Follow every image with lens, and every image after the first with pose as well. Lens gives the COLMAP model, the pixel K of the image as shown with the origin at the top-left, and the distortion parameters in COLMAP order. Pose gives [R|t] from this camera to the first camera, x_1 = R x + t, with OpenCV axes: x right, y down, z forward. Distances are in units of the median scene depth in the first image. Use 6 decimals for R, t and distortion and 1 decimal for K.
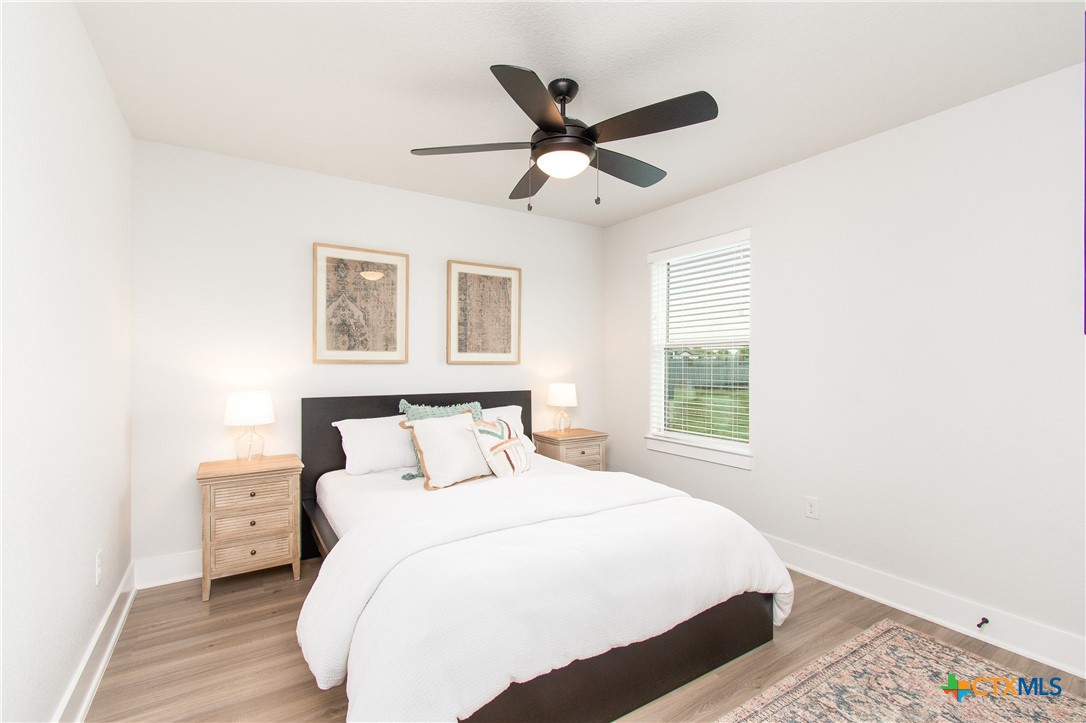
lens RADIAL K [[485.4, 0, 541.8], [0, 485.4, 362.4], [0, 0, 1]] dist [0.005283, -0.000191]
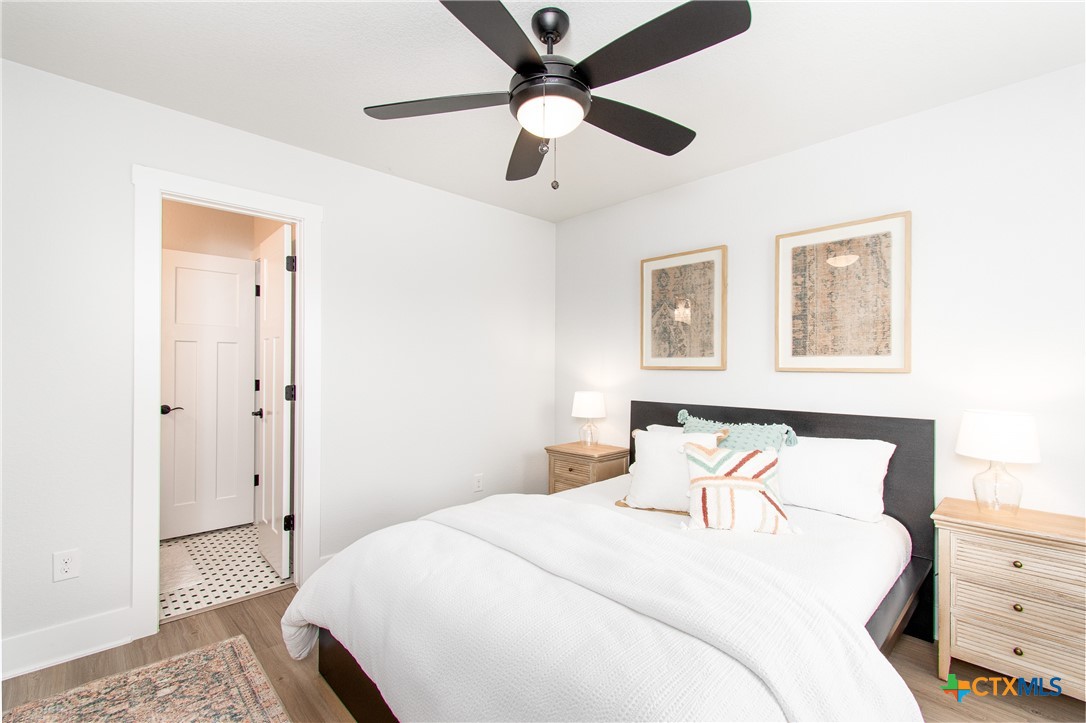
lens RADIAL K [[485.4, 0, 541.5], [0, 485.4, 363.5], [0, 0, 1]] dist [0.005283, -0.000191]
pose [[0.190032, -0.005472, -0.981763, 0.519999], [-0.000070, 0.999984, -0.005587, -0.005720], [0.981778, 0.001130, 0.190029, 0.519657]]
